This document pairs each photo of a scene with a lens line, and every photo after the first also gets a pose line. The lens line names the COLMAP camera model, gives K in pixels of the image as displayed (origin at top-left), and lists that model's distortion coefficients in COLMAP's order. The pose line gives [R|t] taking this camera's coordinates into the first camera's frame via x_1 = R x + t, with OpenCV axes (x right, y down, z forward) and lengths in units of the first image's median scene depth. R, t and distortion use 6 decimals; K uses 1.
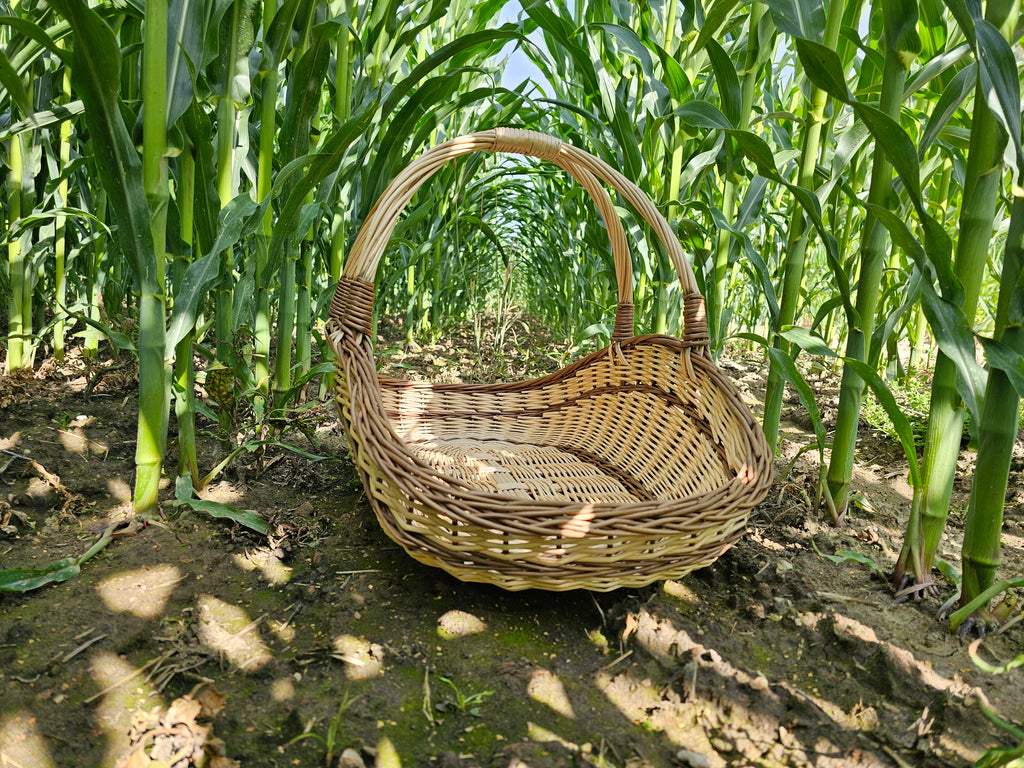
lens RADIAL K [[689.1, 0, 496.0], [0, 689.1, 384.7], [0, 0, 1]] dist [0.069833, -0.052434]
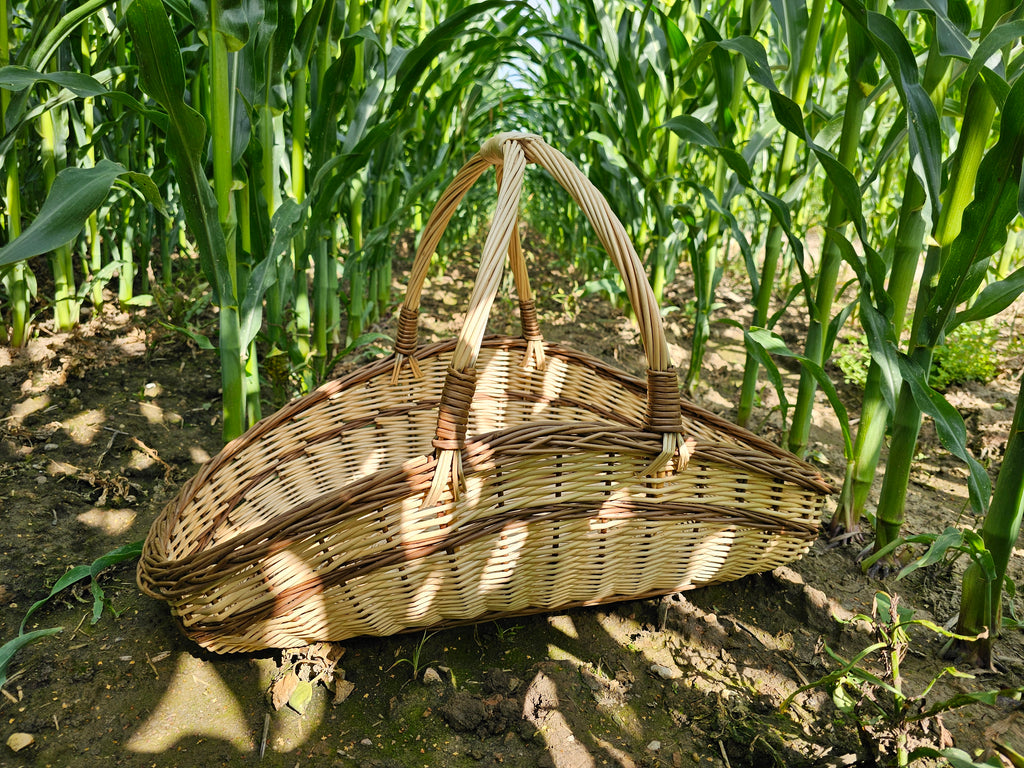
lens RADIAL K [[689.1, 0, 496.0], [0, 689.1, 384.7], [0, 0, 1]] dist [0.069833, -0.052434]
pose [[0.999818, -0.017908, -0.006586, -0.027364], [0.018598, 0.991763, 0.126727, -0.152778], [0.004263, -0.126827, 0.991916, -0.228161]]
